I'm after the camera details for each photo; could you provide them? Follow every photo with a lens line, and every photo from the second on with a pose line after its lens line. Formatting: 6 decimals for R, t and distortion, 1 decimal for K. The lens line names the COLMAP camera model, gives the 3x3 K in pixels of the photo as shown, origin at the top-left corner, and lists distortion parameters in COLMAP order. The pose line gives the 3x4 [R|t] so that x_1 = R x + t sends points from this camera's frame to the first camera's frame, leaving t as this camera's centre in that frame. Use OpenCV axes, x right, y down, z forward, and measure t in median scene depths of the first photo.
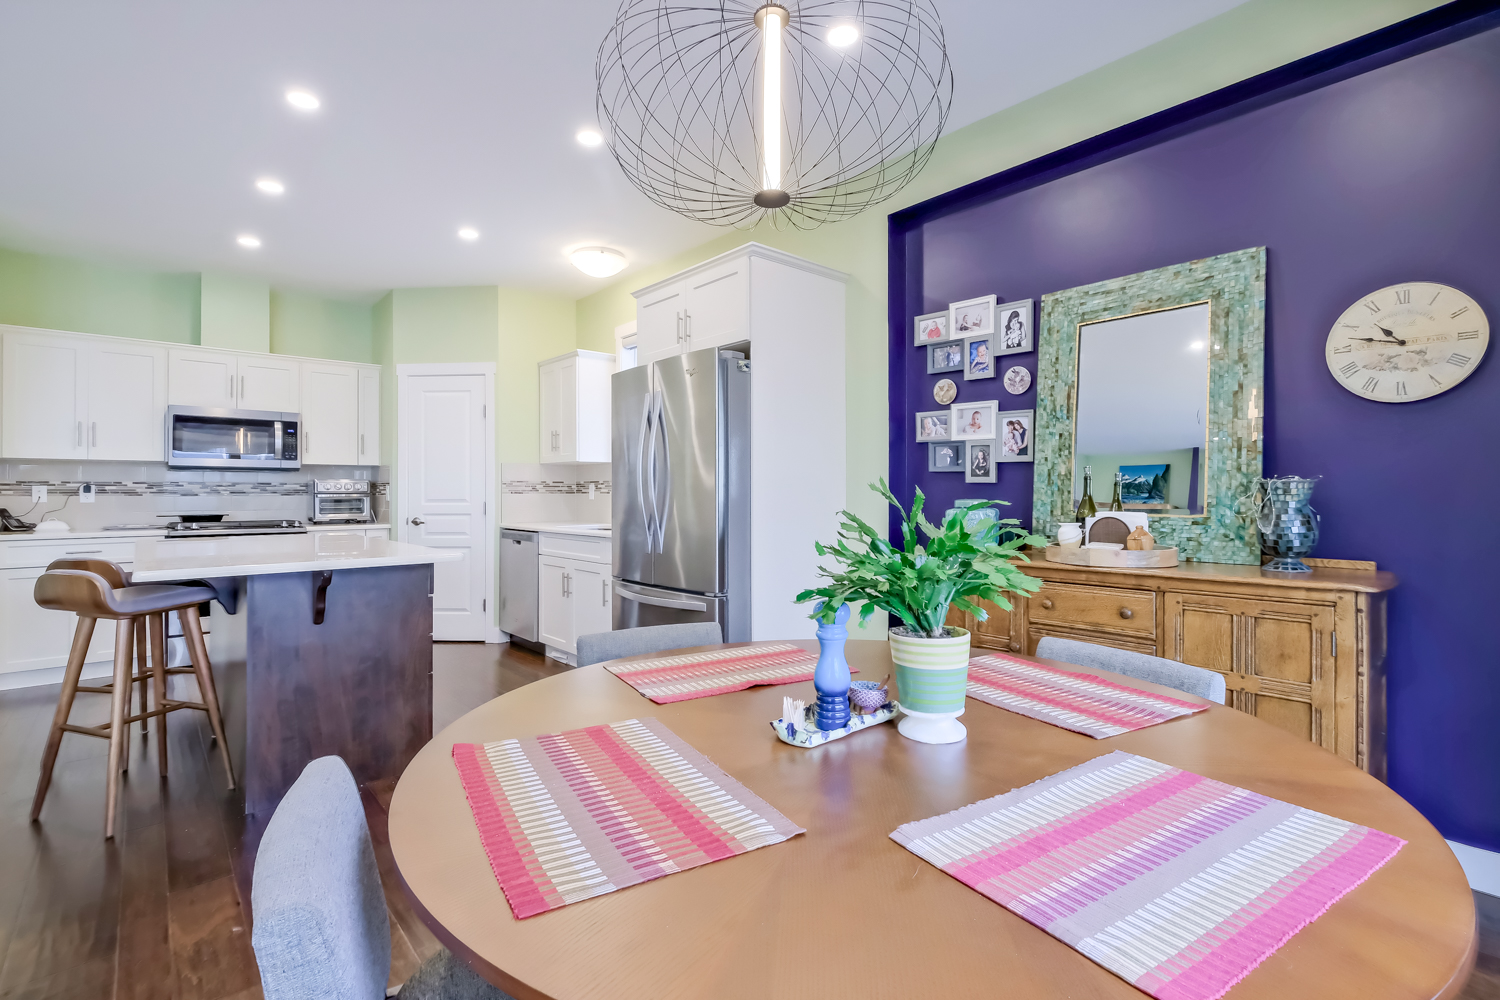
lens RADIAL K [[698.6, 0, 735.8], [0, 698.6, 484.5], [0, 0, 1]] dist [-0.001009, -0.001875]
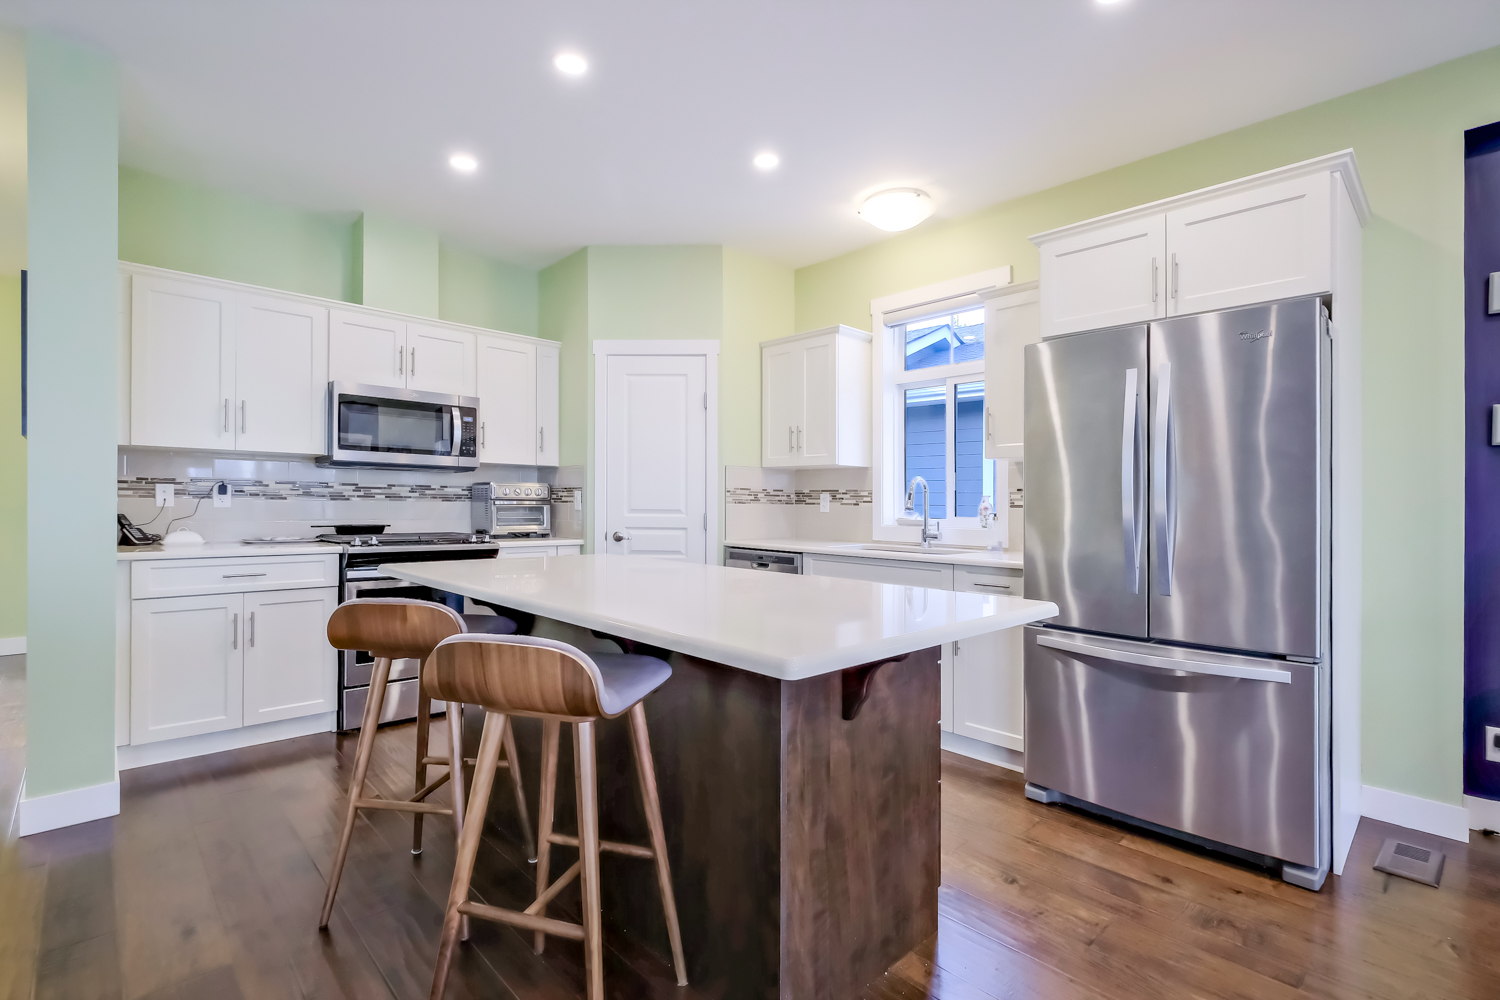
lens RADIAL K [[698.6, 0, 732.4], [0, 698.6, 500.9], [0, 0, 1]] dist [-0.001009, -0.001875]
pose [[0.999375, 0.015259, 0.031889, -0.413416], [-0.015572, 0.999833, 0.009604, 0.002700], [-0.031737, -0.010095, 0.999445, 0.226656]]
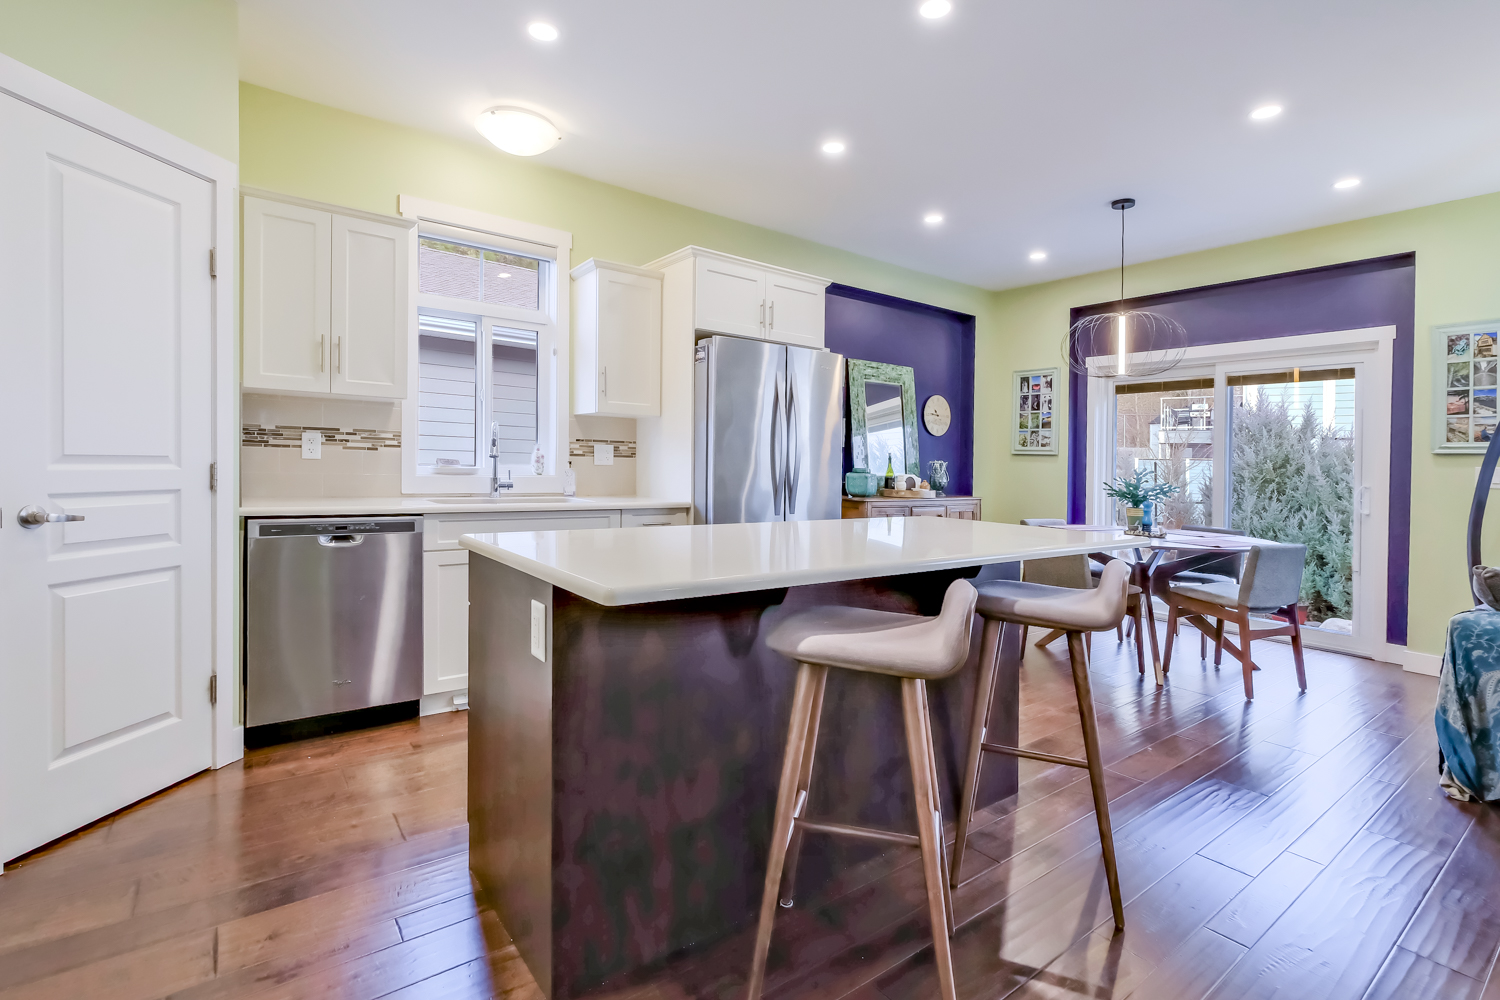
lens RADIAL K [[698.6, 0, 753.2], [0, 698.6, 465.9], [0, 0, 1]] dist [-0.001009, -0.001875]
pose [[0.066969, -0.000709, 0.997755, -0.924923], [-0.040887, 0.999158, 0.003455, 0.012953], [-0.996917, -0.041027, 0.066884, 0.718151]]
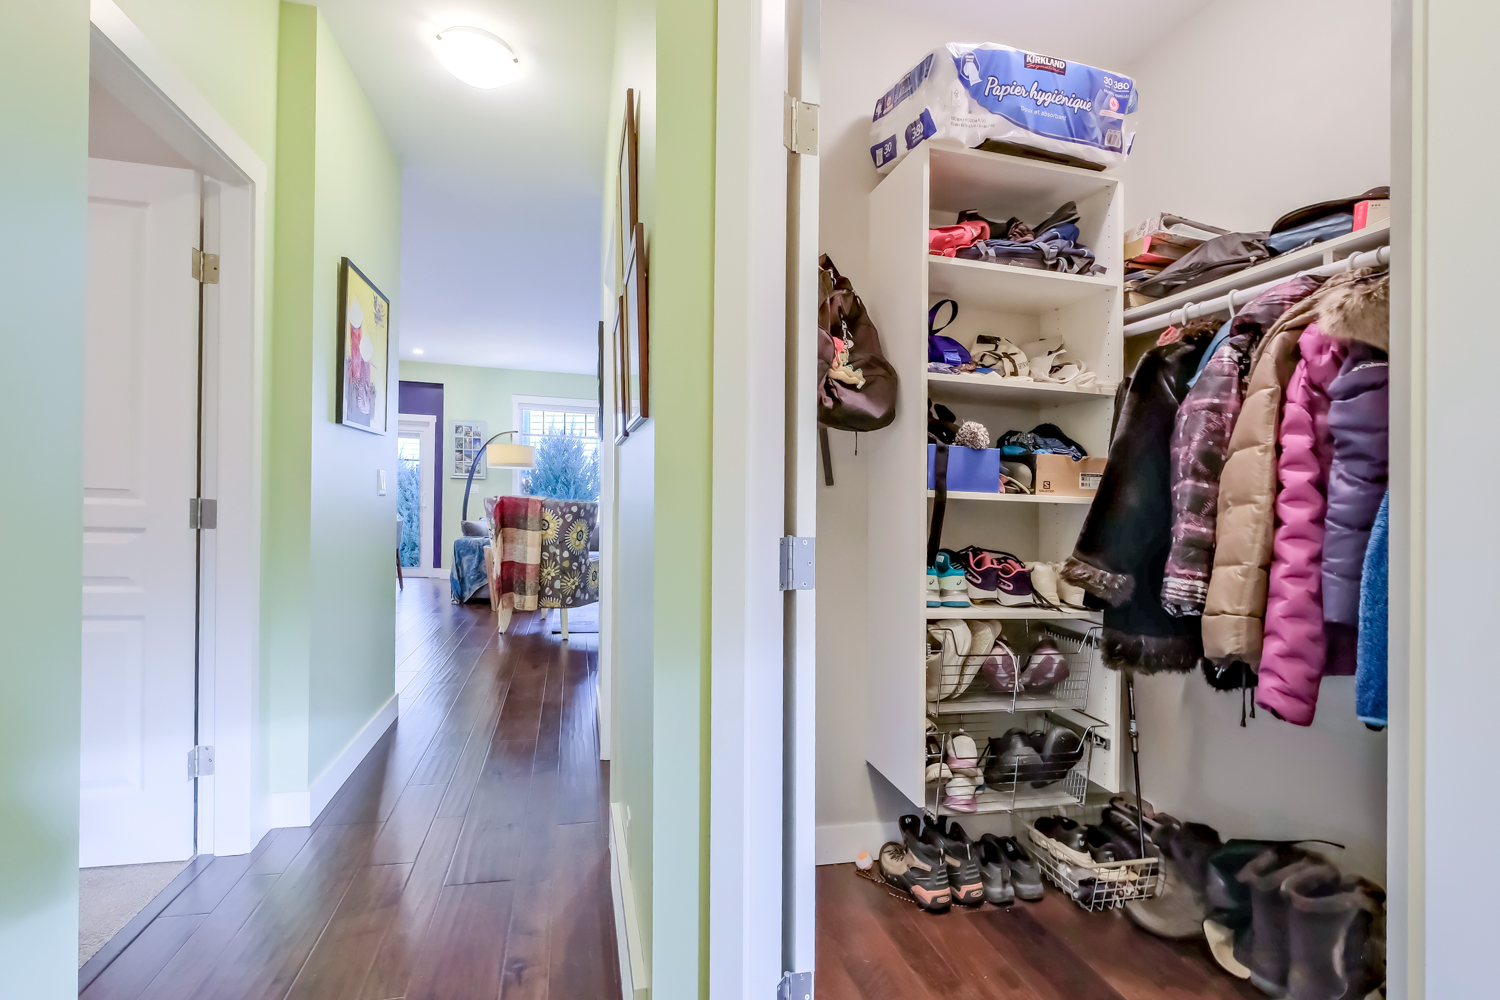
lens RADIAL K [[698.6, 0, 753.0], [0, 698.6, 518.5], [0, 0, 1]] dist [-0.001009, -0.001875]
pose [[-0.895390, -0.039735, 0.443507, -1.595379], [-0.038242, 0.999193, 0.012314, 0.021033], [-0.443638, -0.005935, -0.896186, 1.275931]]
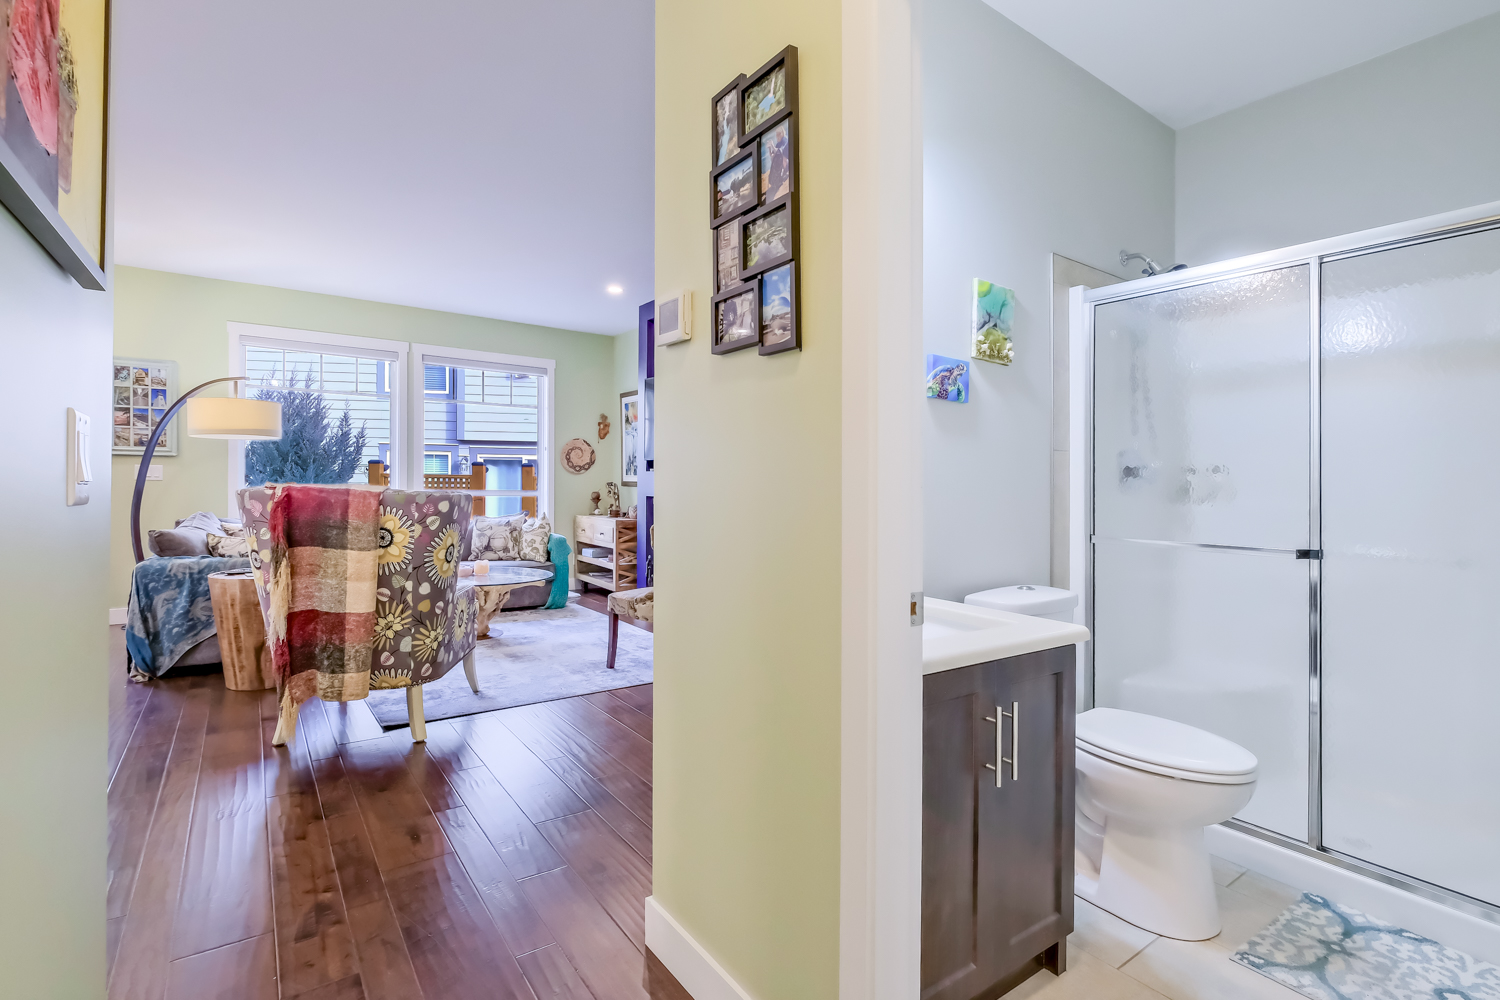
lens RADIAL K [[698.6, 0, 775.5], [0, 698.6, 485.6], [0, 0, 1]] dist [-0.001009, -0.001875]
pose [[-0.997889, -0.014137, 0.063385, -1.159655], [-0.015098, 0.999778, -0.014708, 0.016489], [-0.063163, -0.015634, -0.997881, 0.989783]]
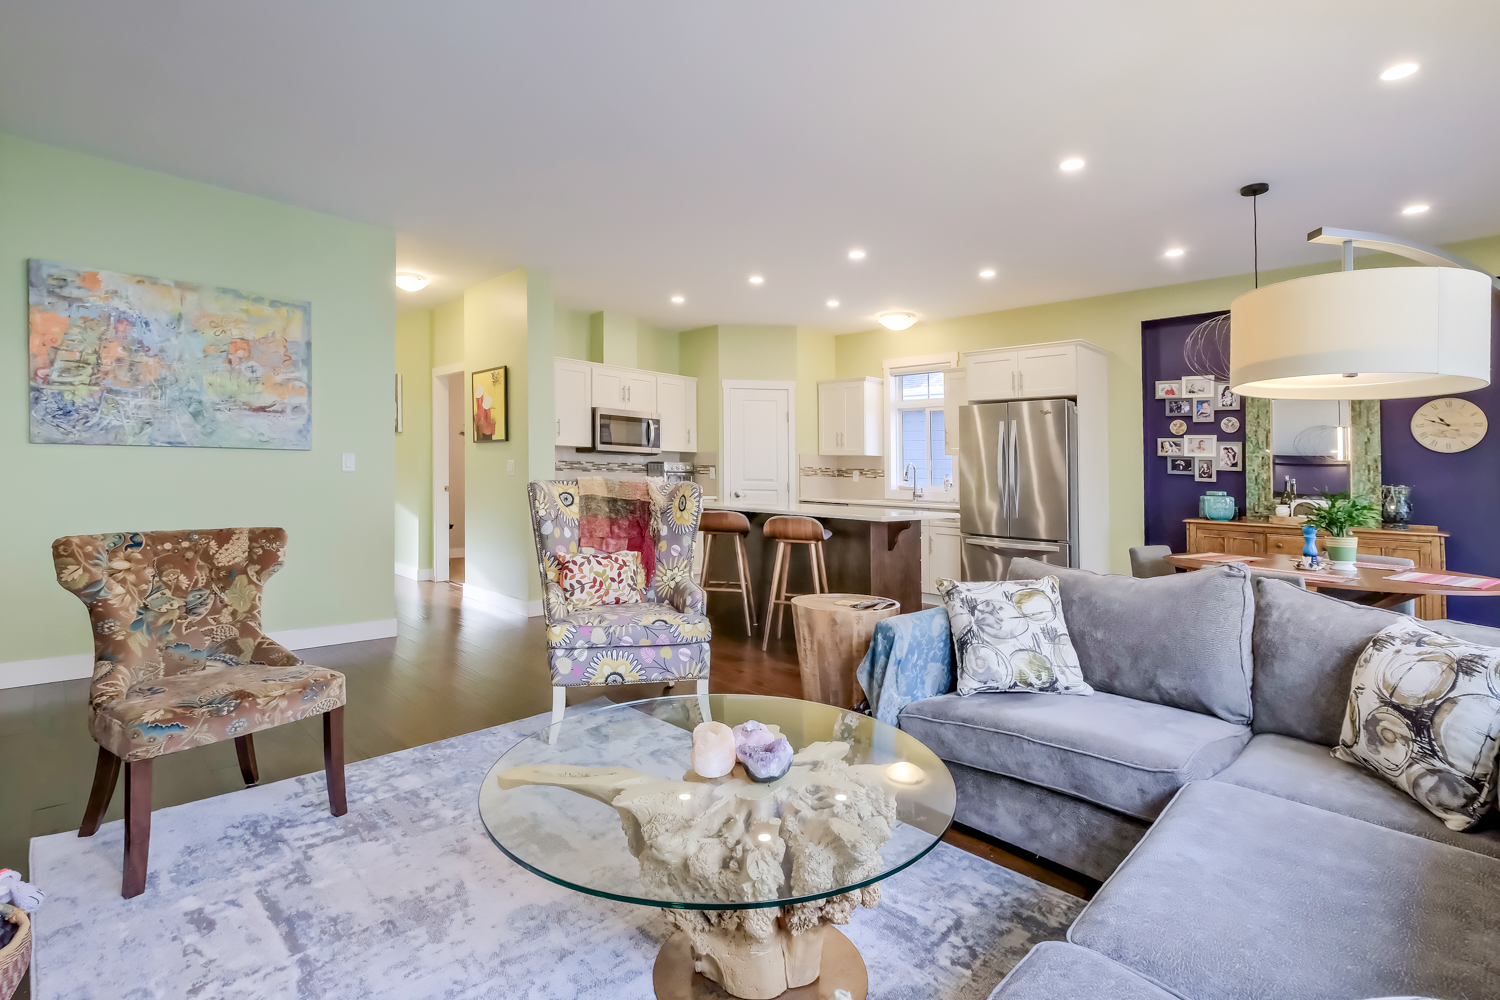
lens RADIAL K [[698.6, 0, 750.7], [0, 698.6, 445.8], [0, 0, 1]] dist [-0.001009, -0.001875]
pose [[0.996572, 0.031187, 0.076628, -0.635425], [-0.029192, 0.999209, -0.027019, -0.007575], [-0.077410, 0.024689, 0.996694, -0.458487]]
